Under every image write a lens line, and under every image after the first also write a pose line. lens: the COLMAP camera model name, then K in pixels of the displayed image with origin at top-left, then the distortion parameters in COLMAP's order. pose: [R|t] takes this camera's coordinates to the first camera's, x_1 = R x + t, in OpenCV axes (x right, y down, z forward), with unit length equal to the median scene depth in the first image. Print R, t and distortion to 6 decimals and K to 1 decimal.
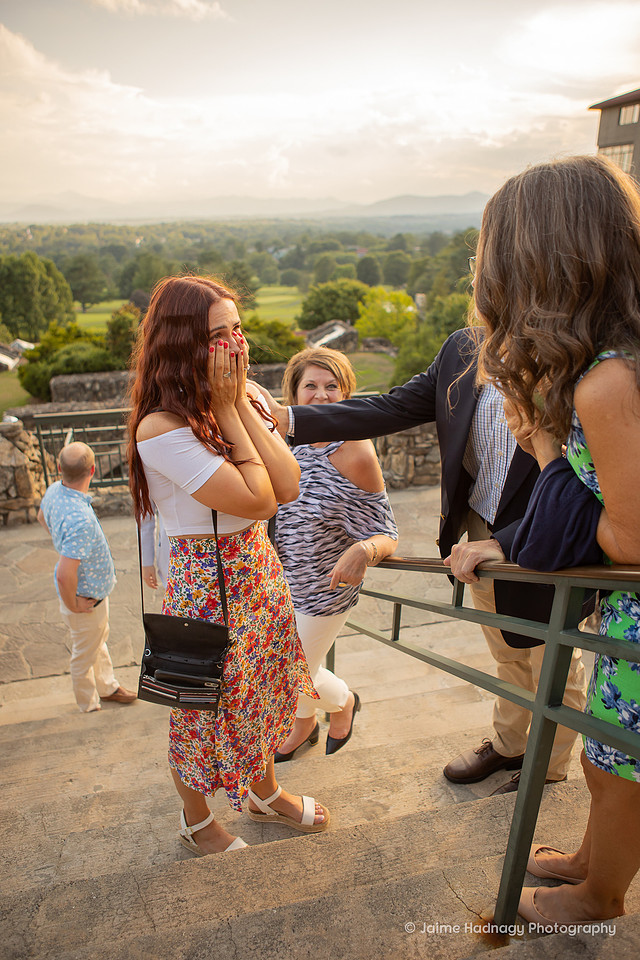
lens RADIAL K [[662.2, 0, 318.2], [0, 662.2, 480.2], [0, 0, 1]] dist [-0.100391, 0.073437]
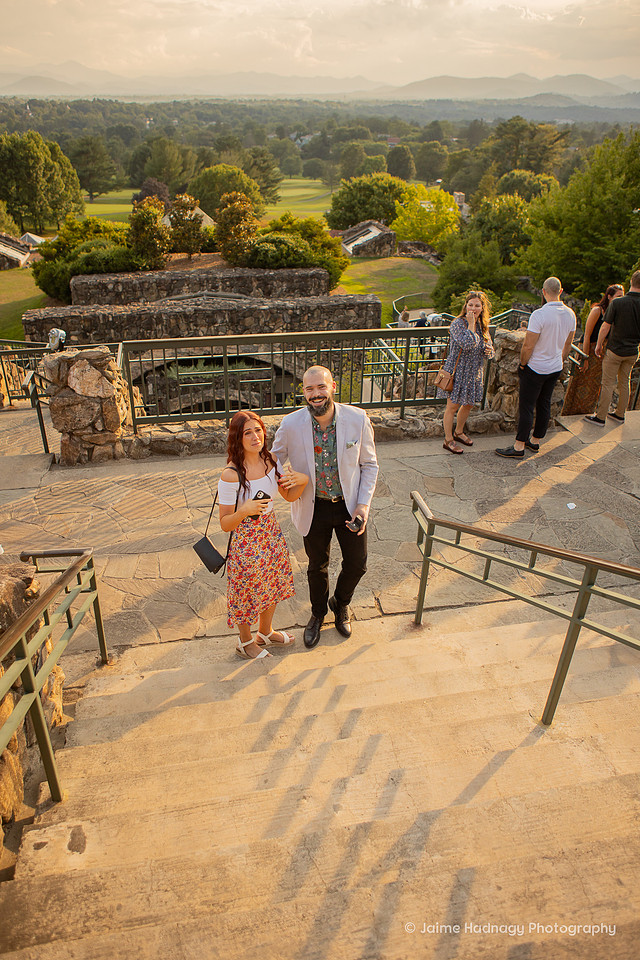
lens RADIAL K [[691.2, 0, 318.4], [0, 691.2, 481.8], [0, 0, 1]] dist [-0.102669, 0.076230]
pose [[0.999231, 0.035031, -0.017587, -0.008804], [-0.032372, 0.990497, 0.133674, -0.002584], [0.022102, -0.133002, 0.990869, 0.002613]]
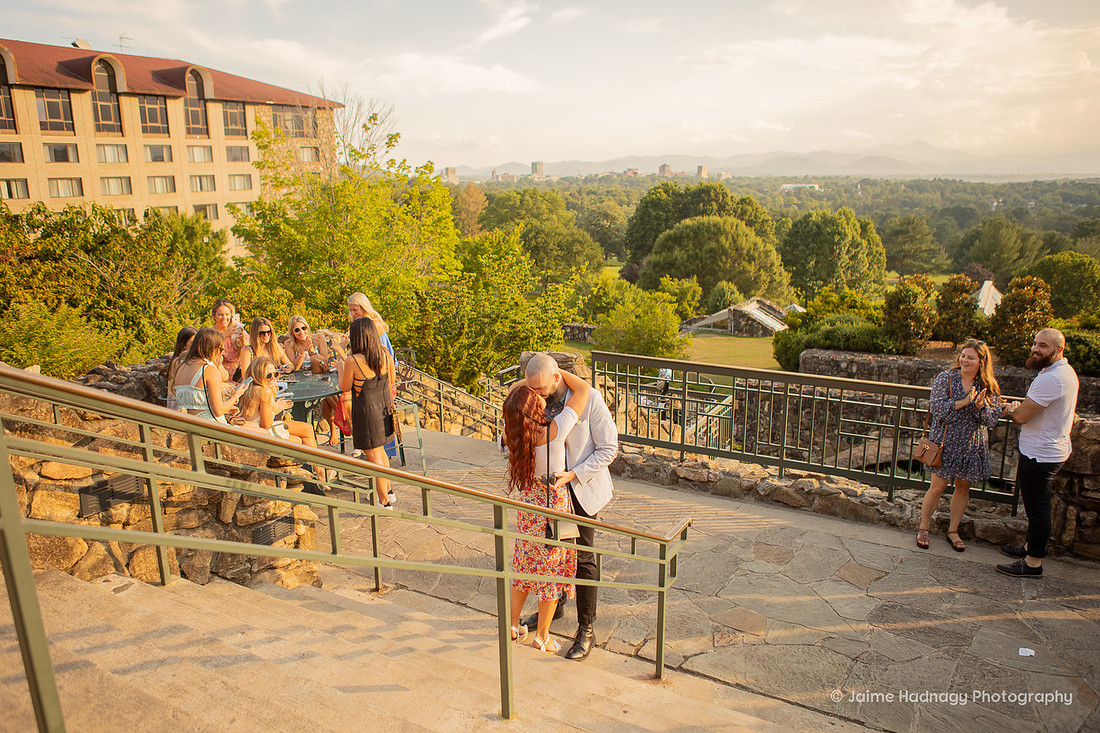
lens RADIAL K [[822.4, 0, 562.0], [0, 822.4, 368.2], [0, 0, 1]] dist [-0.101443, 0.087346]
pose [[0.733358, 0.154236, -0.662116, 0.019128], [-0.250291, 0.966772, -0.052017, -0.000213], [0.632093, 0.203868, 0.747594, 0.006464]]
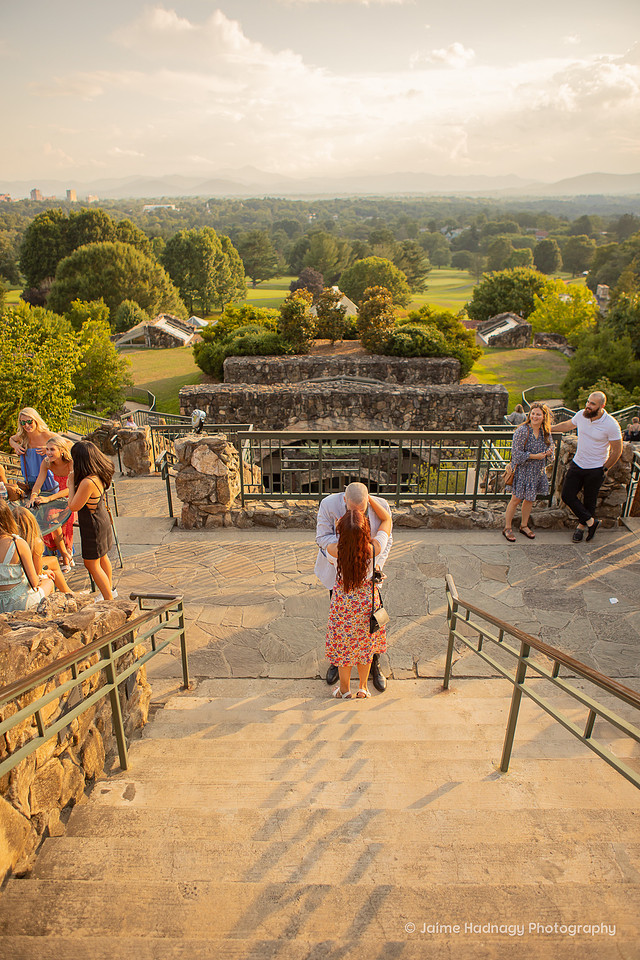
lens RADIAL K [[675.1, 0, 320.0], [0, 675.1, 480.0], [0, 0, 1]] dist [-0.103381, 0.084750]
pose [[0.971260, 0.095474, -0.218034, -0.002664], [-0.090069, 0.995334, 0.034621, -0.004293], [0.220322, -0.013988, 0.975327, -0.005387]]
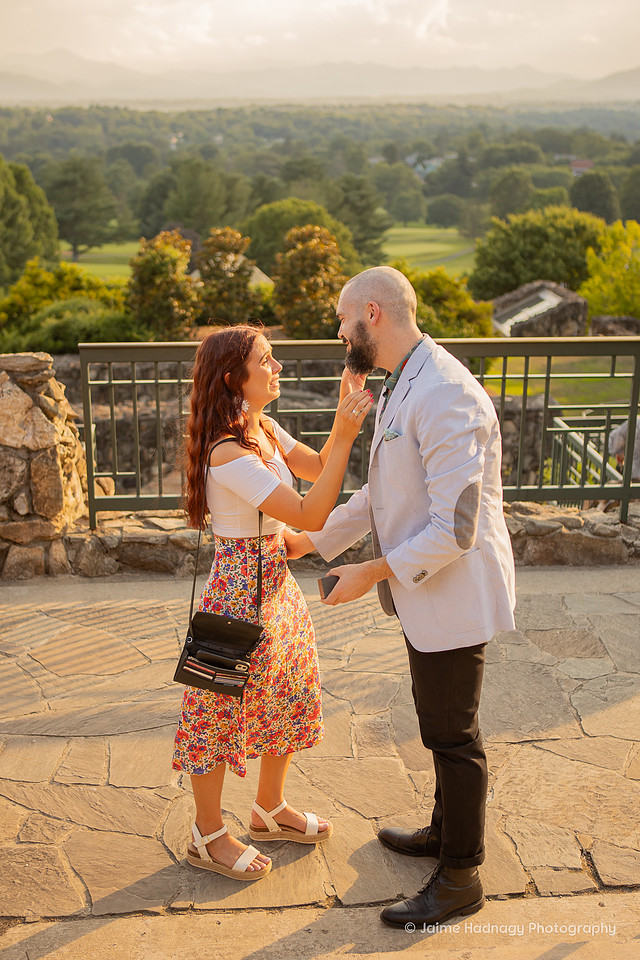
lens RADIAL K [[1212.9, 0, 301.2], [0, 1212.9, 511.2], [0, 0, 1]] dist [-0.034442, 0.020109]
pose [[0.988419, 0.053476, -0.142012, -0.009177], [-0.061654, 0.996646, -0.053819, 0.003579], [0.138658, 0.061951, 0.988401, 0.010462]]
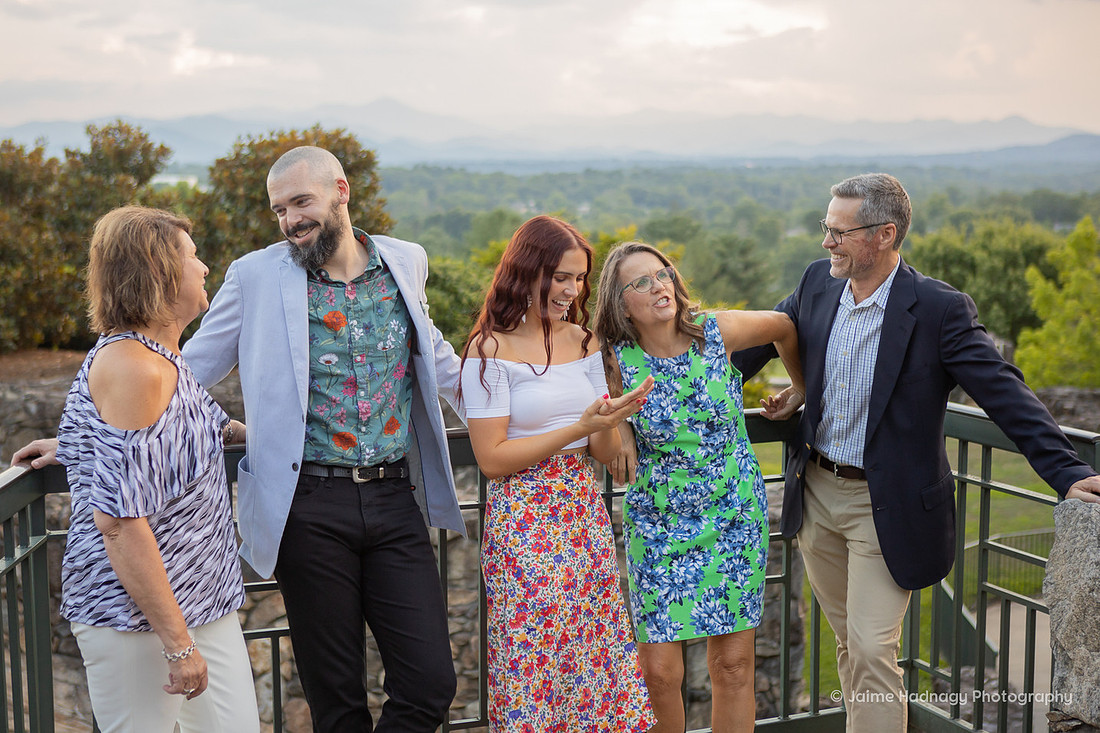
lens RADIAL K [[1650.1, 0, 548.0], [0, 1650.1, 367.5], [0, 0, 1]] dist [-0.004459, 0.002360]
pose [[0.965936, 0.035738, -0.256302, 0.023834], [-0.103789, 0.960771, -0.257190, -0.013991], [0.237056, 0.275030, 0.931752, 0.164095]]
